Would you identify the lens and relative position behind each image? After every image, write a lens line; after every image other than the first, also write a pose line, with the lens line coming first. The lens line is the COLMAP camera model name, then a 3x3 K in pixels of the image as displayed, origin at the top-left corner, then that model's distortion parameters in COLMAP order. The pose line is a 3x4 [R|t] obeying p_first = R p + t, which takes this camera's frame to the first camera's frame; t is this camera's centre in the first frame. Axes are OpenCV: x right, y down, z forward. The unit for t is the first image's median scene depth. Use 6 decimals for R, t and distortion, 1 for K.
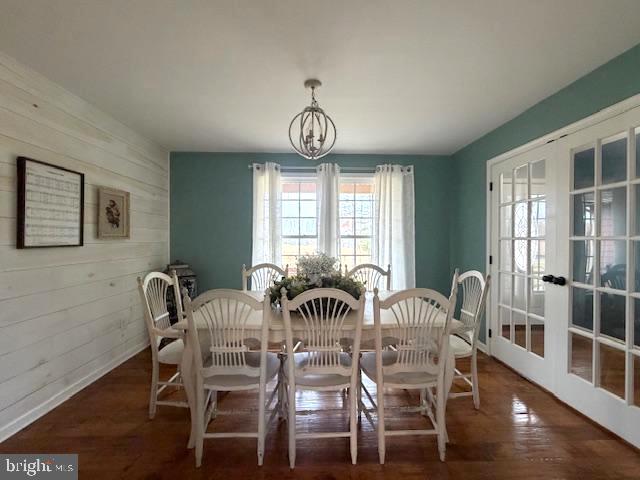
lens RADIAL K [[263.4, 0, 320.0], [0, 263.4, 240.0], [0, 0, 1]] dist [-0.001443, -0.000323]
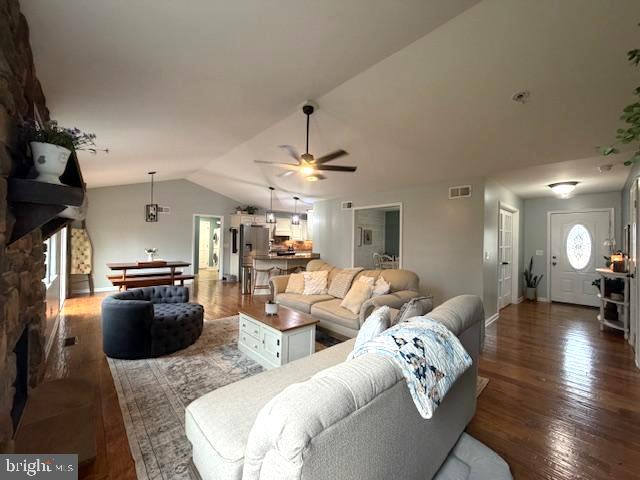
lens RADIAL K [[263.4, 0, 320.0], [0, 263.4, 240.0], [0, 0, 1]] dist [-0.001443, -0.000323]
pose [[0.647090, 0.003479, -0.762406, 1.823999], [-0.012207, 0.999909, -0.005798, -0.041751], [0.762316, 0.013059, 0.647073, -2.169351]]
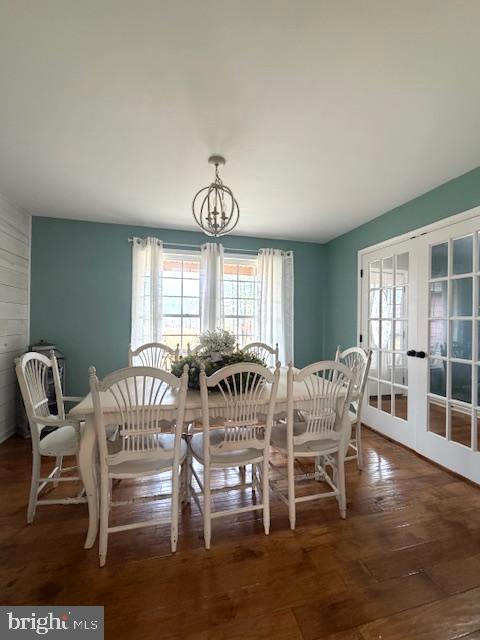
lens RADIAL K [[263.4, 0, 240.0], [0, 263.4, 320.0], [0, 0, 1]] dist [-0.001443, -0.000323]
pose [[0.976531, 0.011923, 0.215046, -0.151183], [-0.010154, 0.999905, -0.009328, 0.018738], [-0.215136, 0.006925, 0.976559, 0.010586]]
